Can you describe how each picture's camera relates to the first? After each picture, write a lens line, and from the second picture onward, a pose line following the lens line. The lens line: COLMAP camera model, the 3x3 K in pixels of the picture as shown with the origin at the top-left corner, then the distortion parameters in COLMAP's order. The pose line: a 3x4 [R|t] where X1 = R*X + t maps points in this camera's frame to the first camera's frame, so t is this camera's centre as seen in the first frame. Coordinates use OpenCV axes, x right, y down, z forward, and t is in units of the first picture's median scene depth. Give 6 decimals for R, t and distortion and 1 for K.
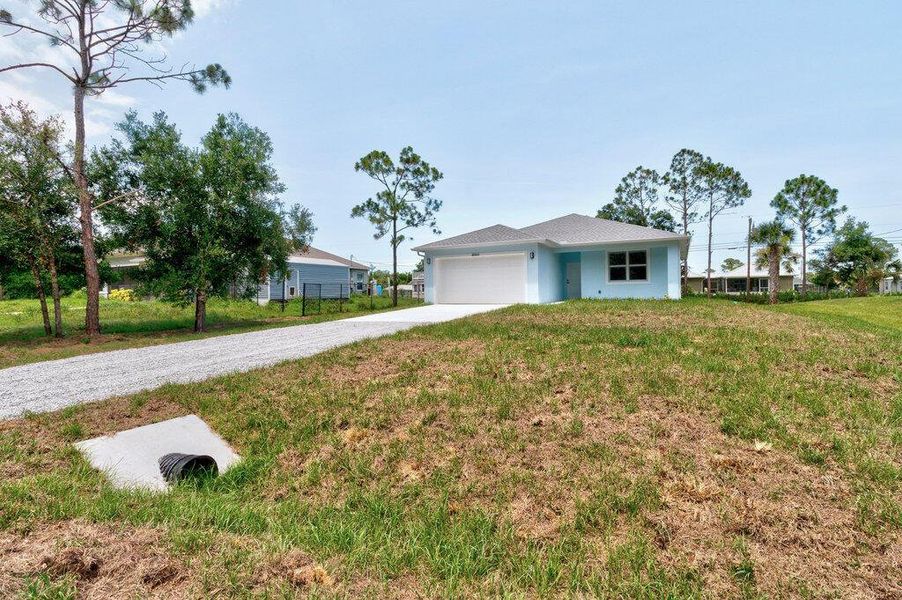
lens RADIAL K [[415.5, 0, 451.1], [0, 415.5, 294.4], [0, 0, 1]] dist [-0.013791, 0.000056]
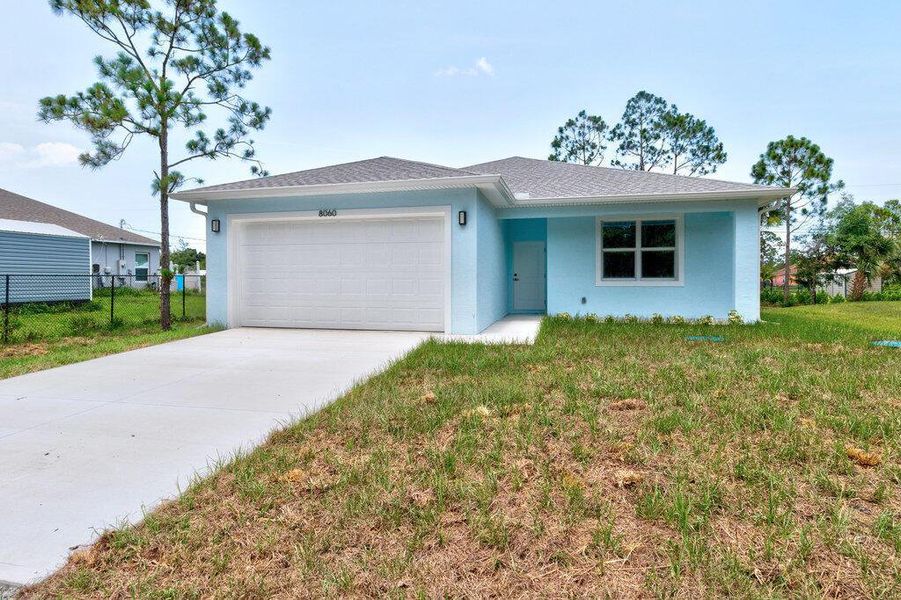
lens RADIAL K [[491.0, 0, 442.8], [0, 491.0, 287.5], [0, 0, 1]] dist [0.008791, 0.000387]
pose [[0.972070, 0.010153, 0.234473, 0.044214], [-0.012301, 0.999895, 0.007700, -0.020176], [-0.234370, -0.010369, 0.972092, 0.387750]]
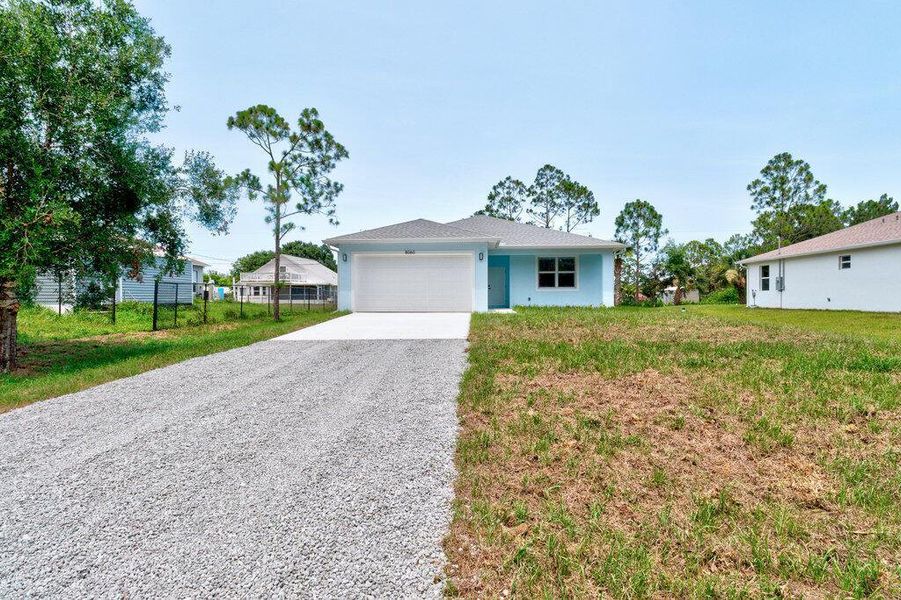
lens RADIAL K [[425.5, 0, 450.5], [0, 425.5, 300.0], [0, 0, 1]] dist [0.003668, 0.000857]
pose [[0.915307, 0.008931, 0.402658, -0.164913], [-0.009137, 0.999957, -0.001410, -0.000547], [-0.402654, -0.002388, 0.915349, 0.155022]]
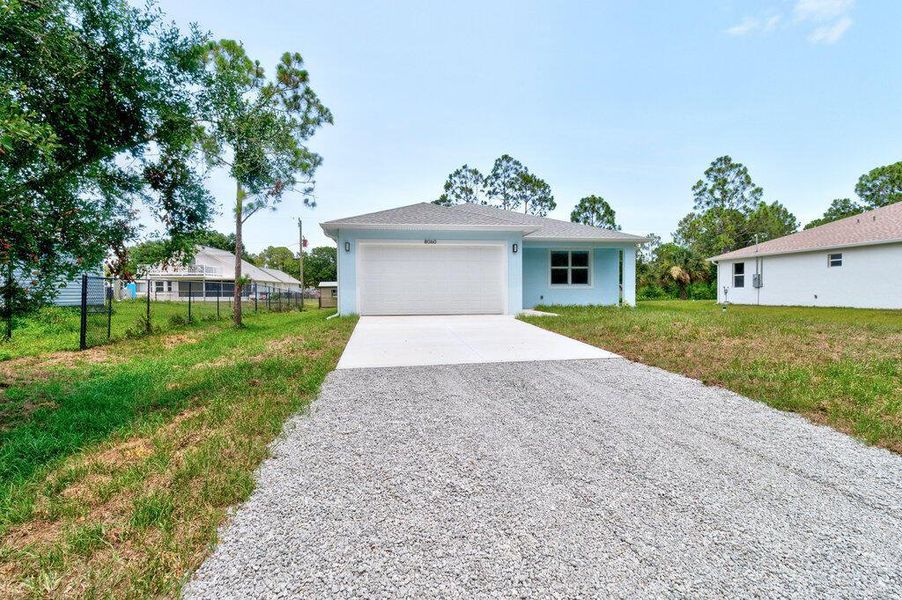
lens RADIAL K [[433.5, 0, 451.0], [0, 433.5, 300.0], [0, 0, 1]] dist [0.019795, 0.000126]
pose [[0.818518, 0.000096, 0.574481, -0.254989], [-0.005596, 0.999954, 0.007807, -0.005083], [-0.574454, -0.009605, 0.818481, 0.318846]]
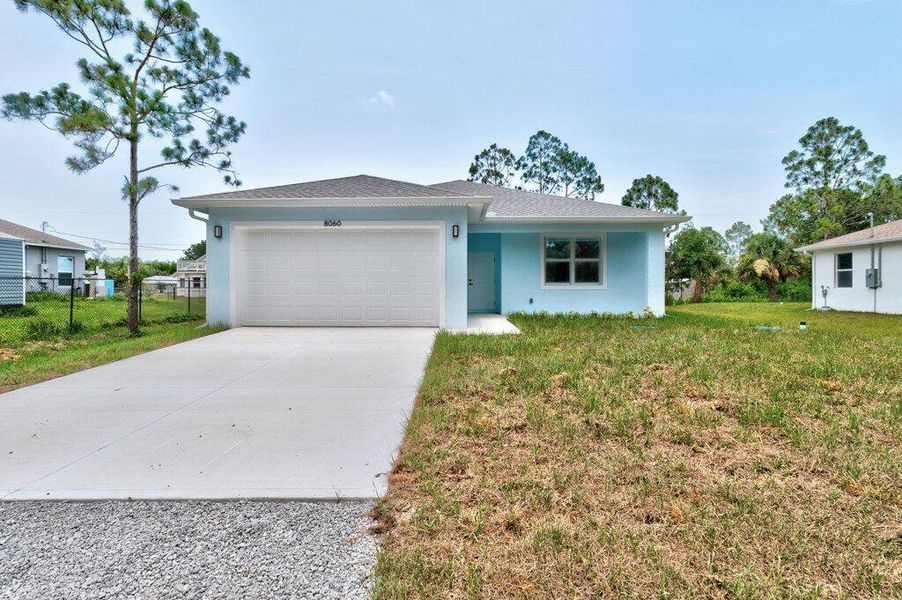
lens RADIAL K [[443.2, 0, 446.6], [0, 443.2, 290.9], [0, 0, 1]] dist [0.011217, 0.000626]
pose [[0.899697, 0.012008, 0.436349, -0.035303], [-0.012098, 0.999924, -0.002573, -0.014999], [-0.436347, -0.002964, 0.899774, 0.387693]]
